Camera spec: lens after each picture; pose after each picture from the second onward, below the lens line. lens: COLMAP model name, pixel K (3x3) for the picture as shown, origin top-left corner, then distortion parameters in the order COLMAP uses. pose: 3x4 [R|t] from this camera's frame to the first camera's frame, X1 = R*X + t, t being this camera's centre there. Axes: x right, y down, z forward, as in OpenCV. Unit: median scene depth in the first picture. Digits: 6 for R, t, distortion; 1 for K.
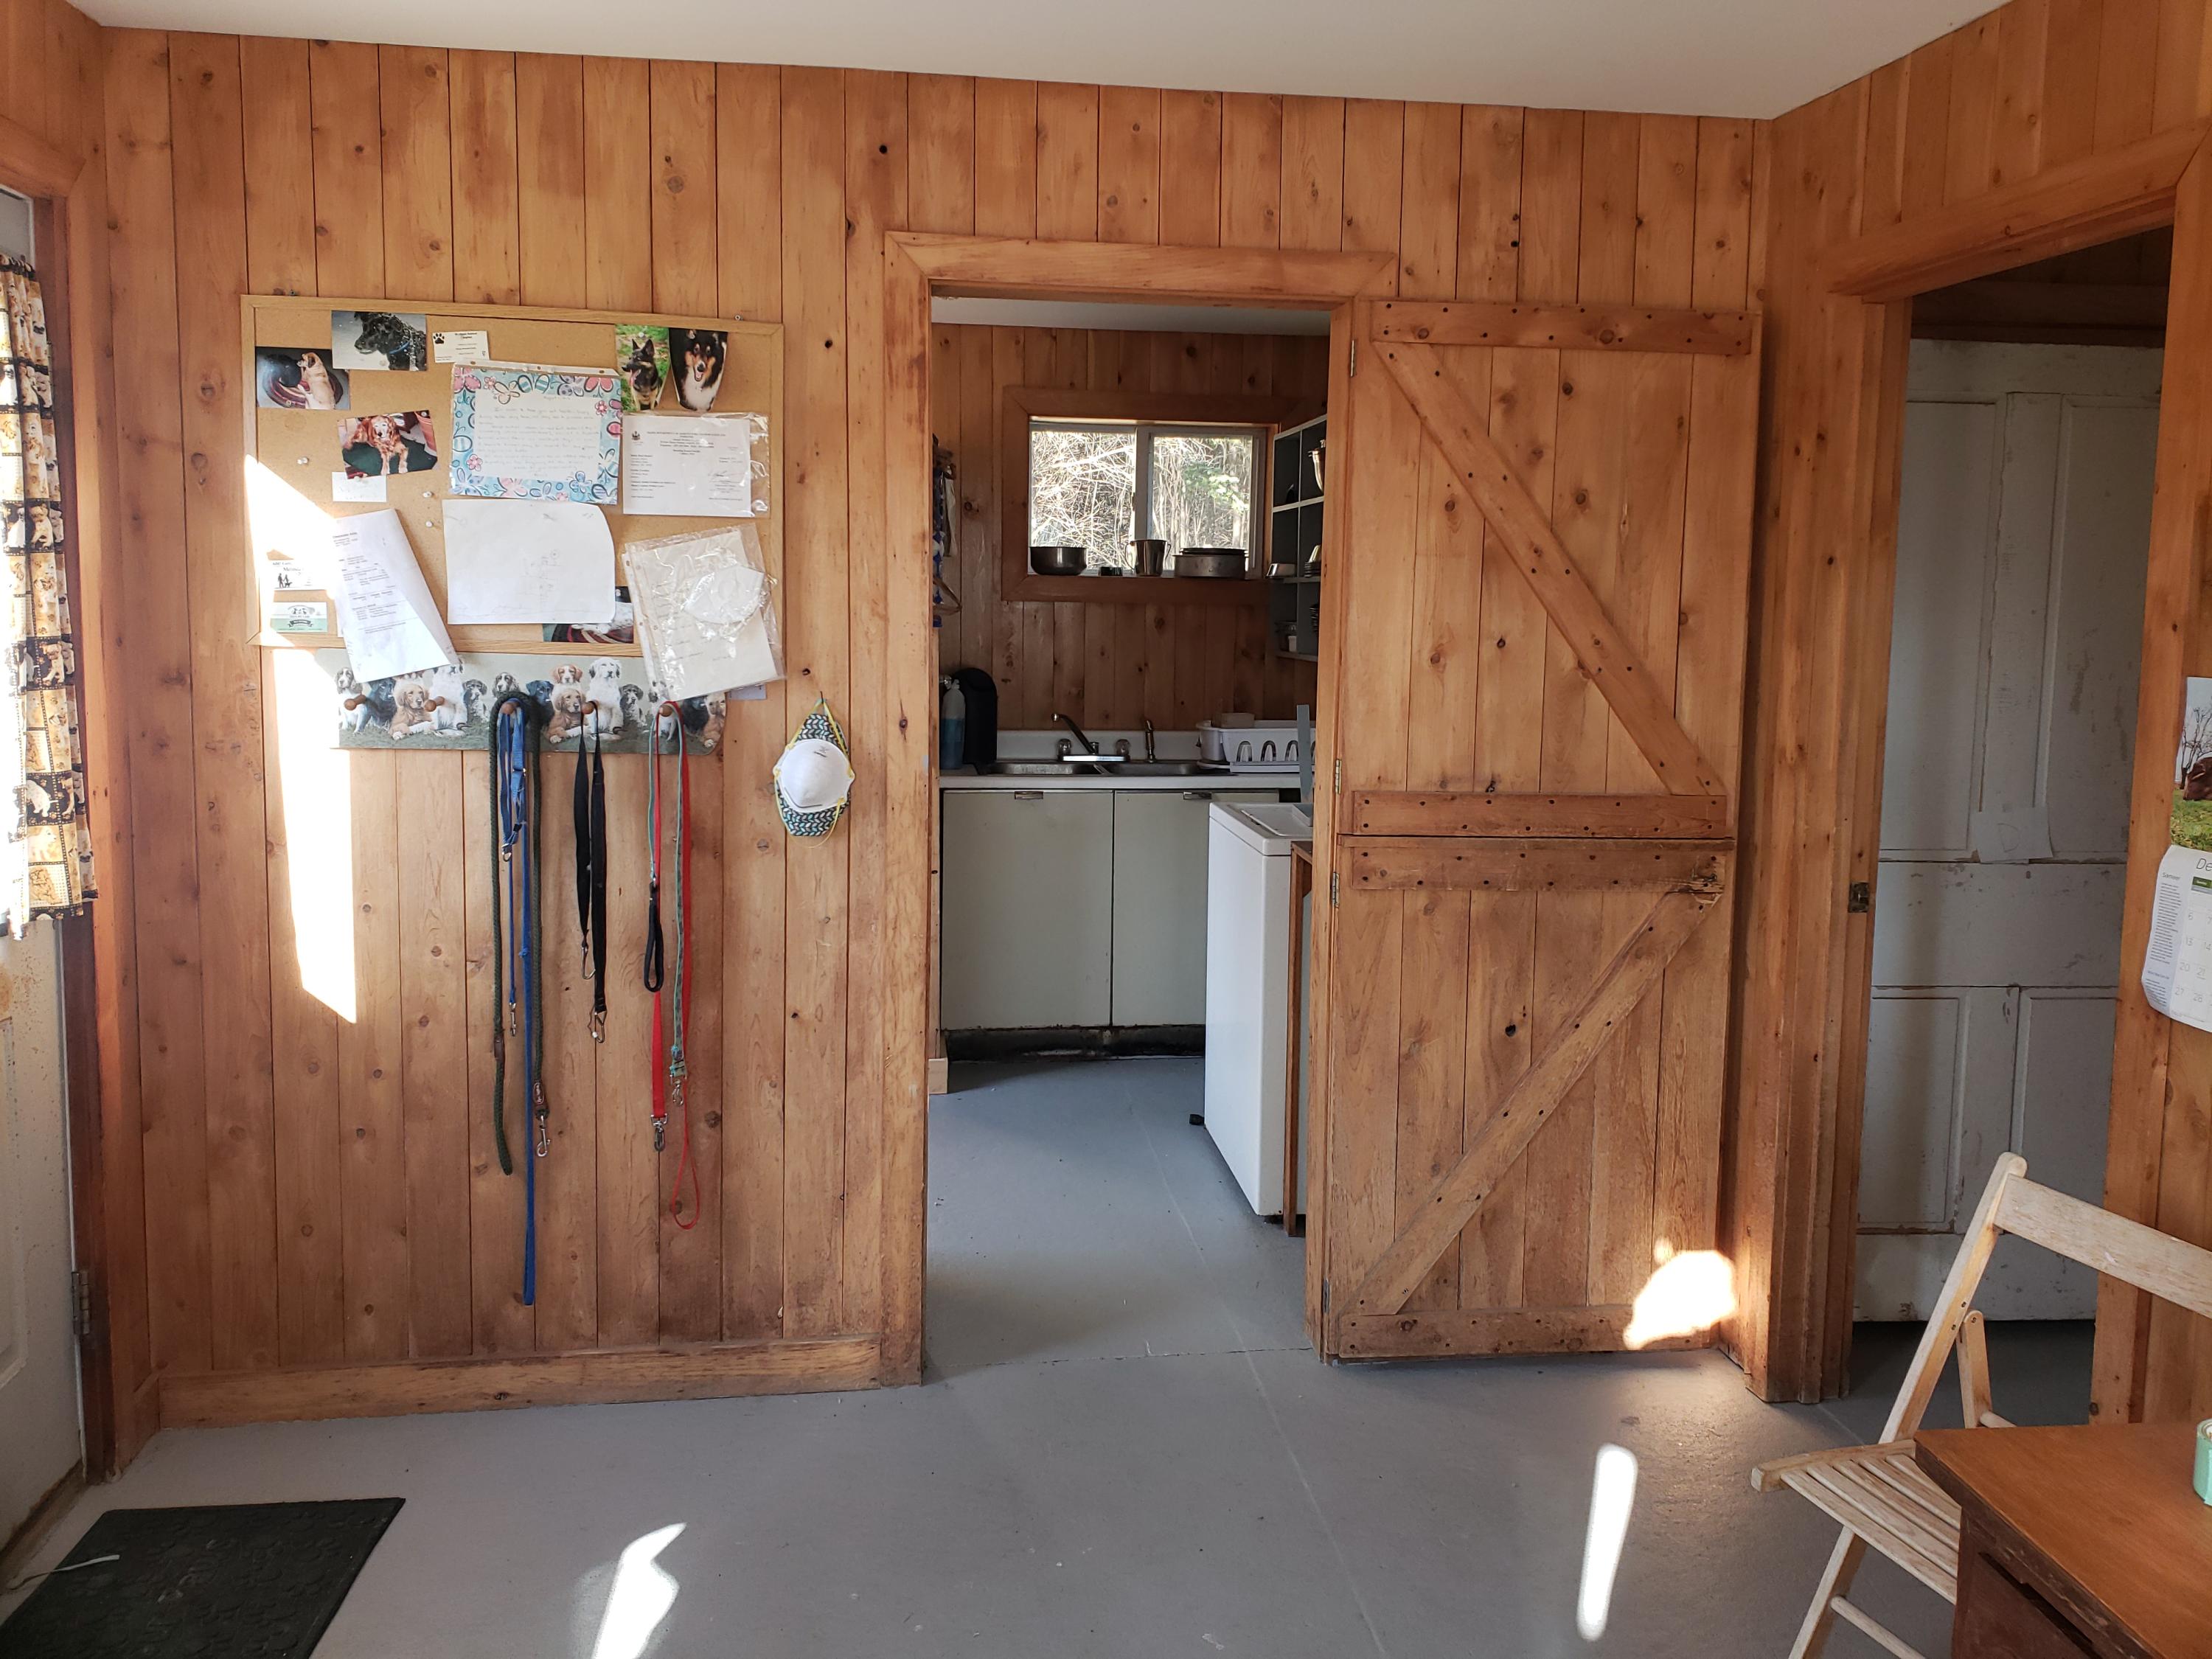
lens RADIAL K [[1713.6, 0, 1097.4], [0, 1713.6, 819.6], [0, 0, 1]] dist [0.045905, -0.043403]
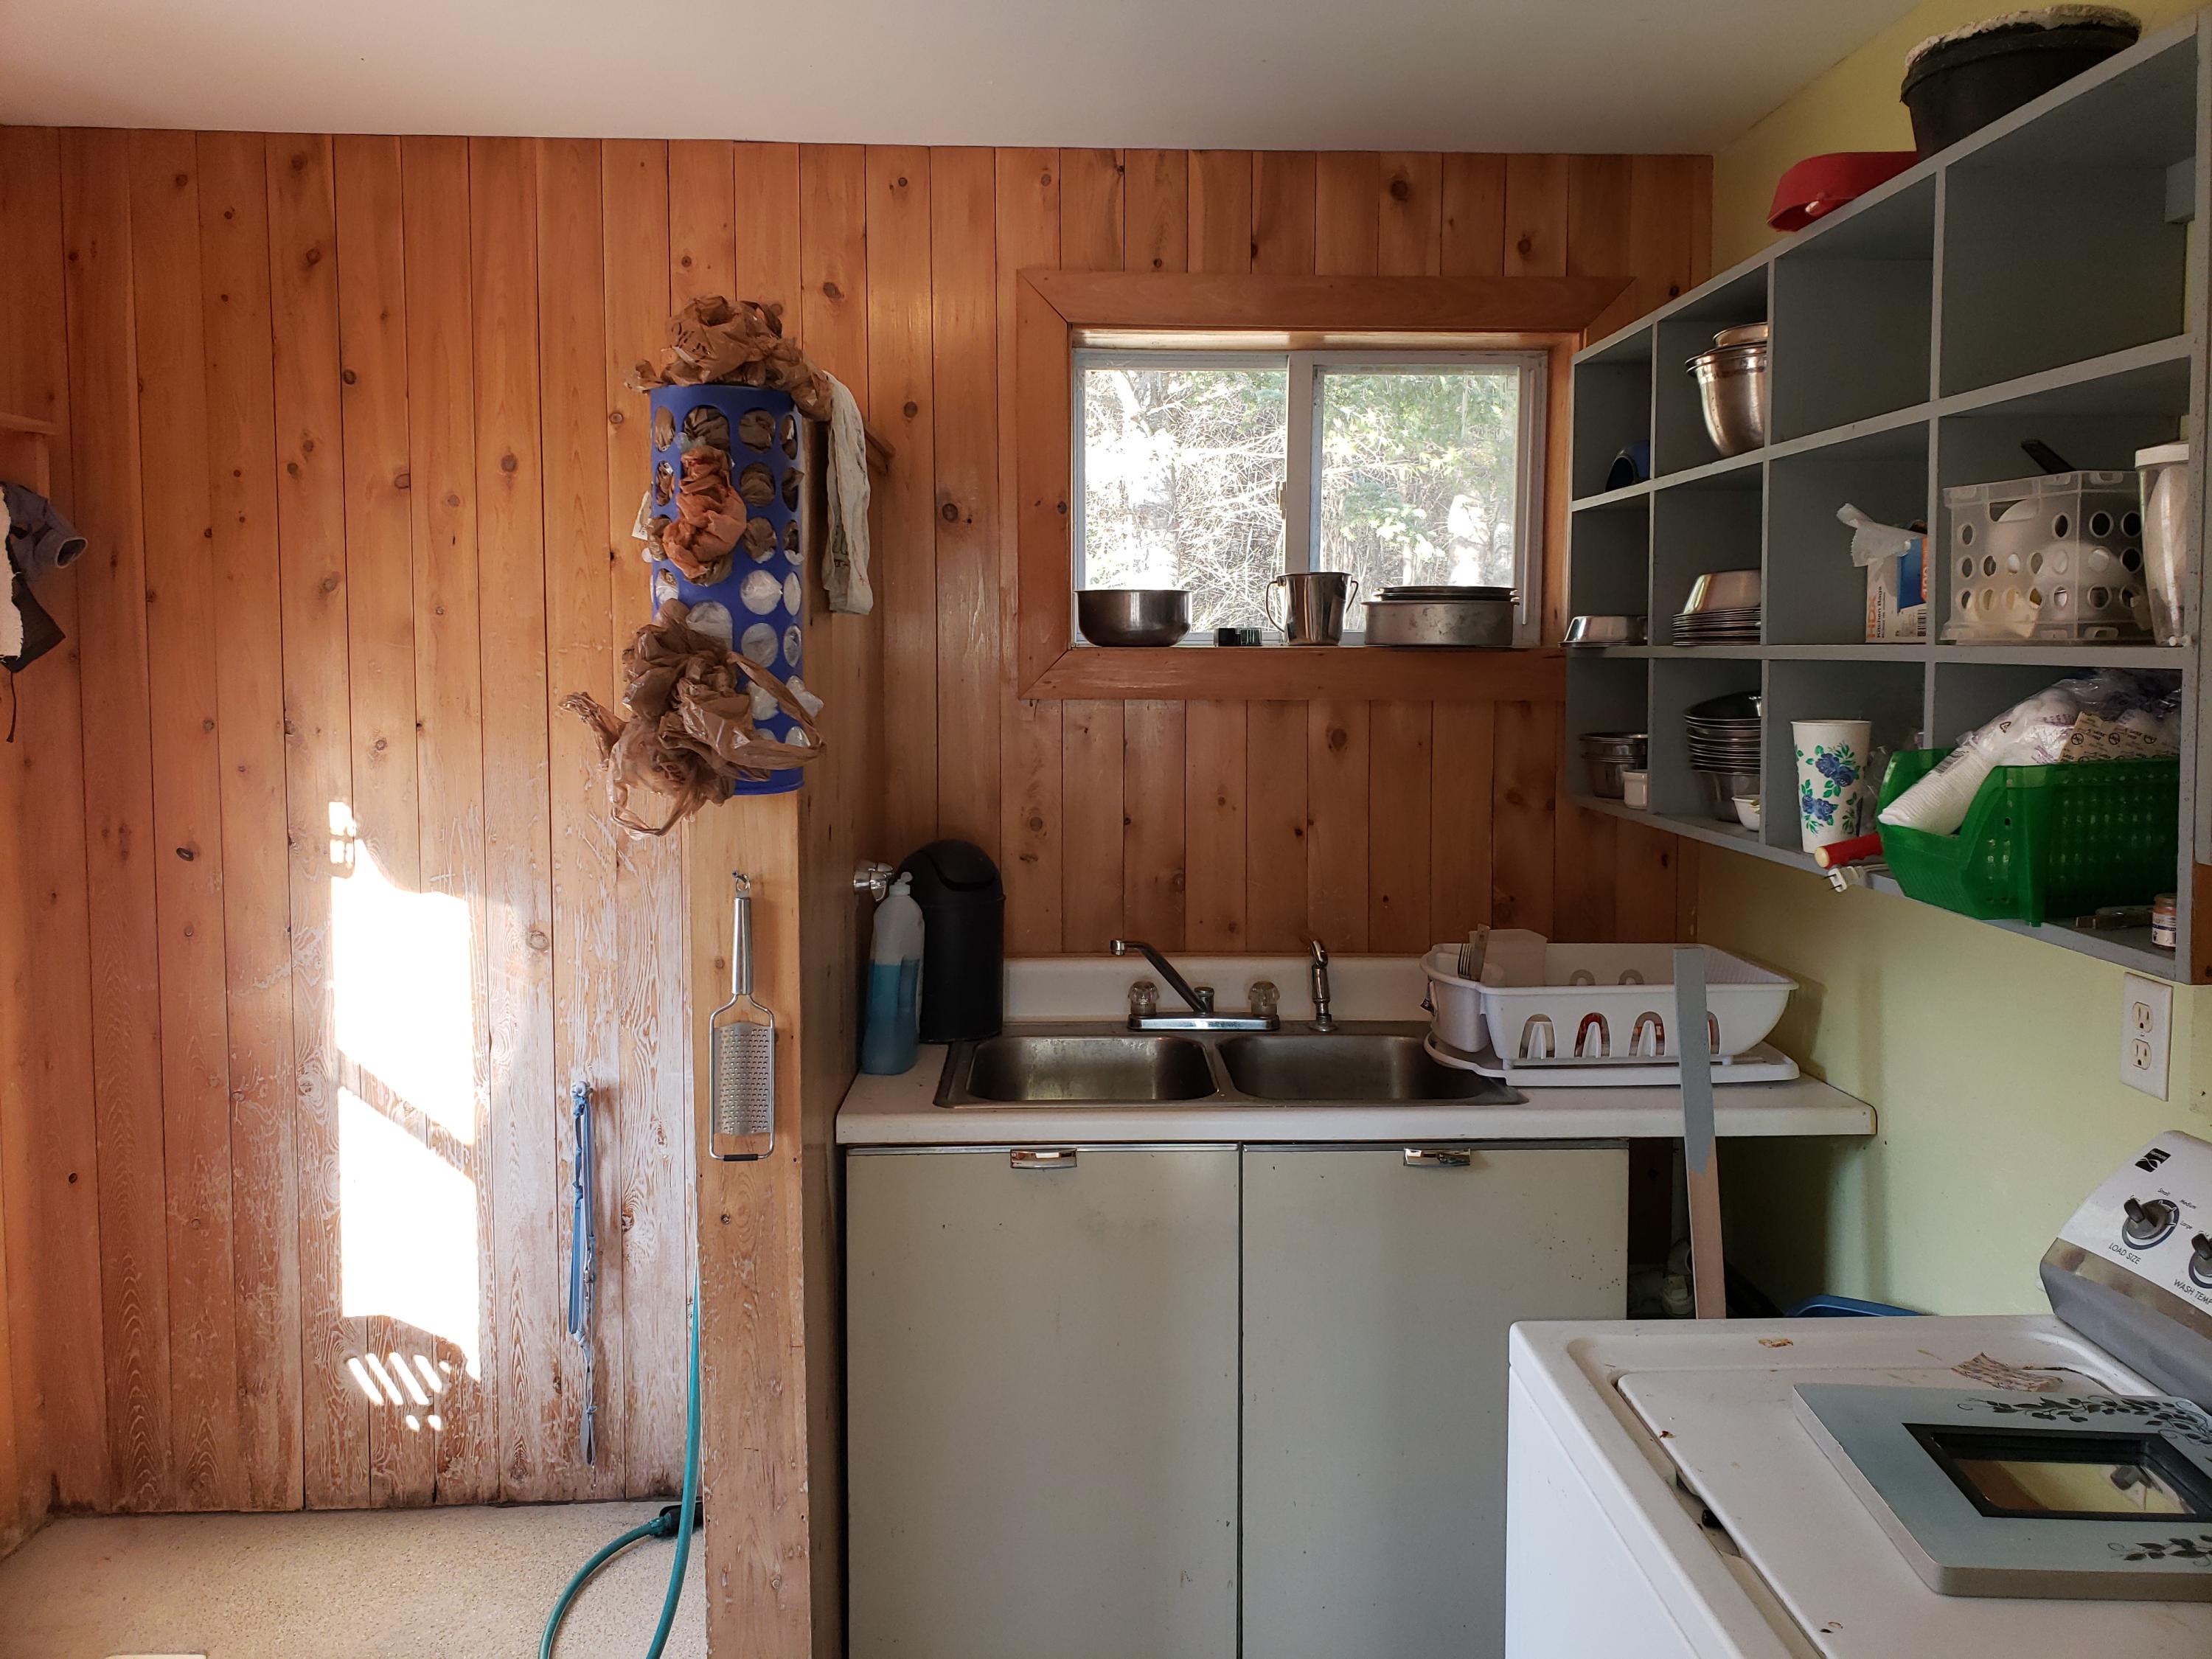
lens RADIAL K [[1713.6, 0, 1072.3], [0, 1713.6, 801.4], [0, 0, 1]] dist [0.045905, -0.043403]
pose [[0.994458, -0.005349, -0.104996, 0.011995], [0.001221, 0.999225, -0.039344, -0.077735], [0.105125, 0.038998, 0.993694, 0.502966]]
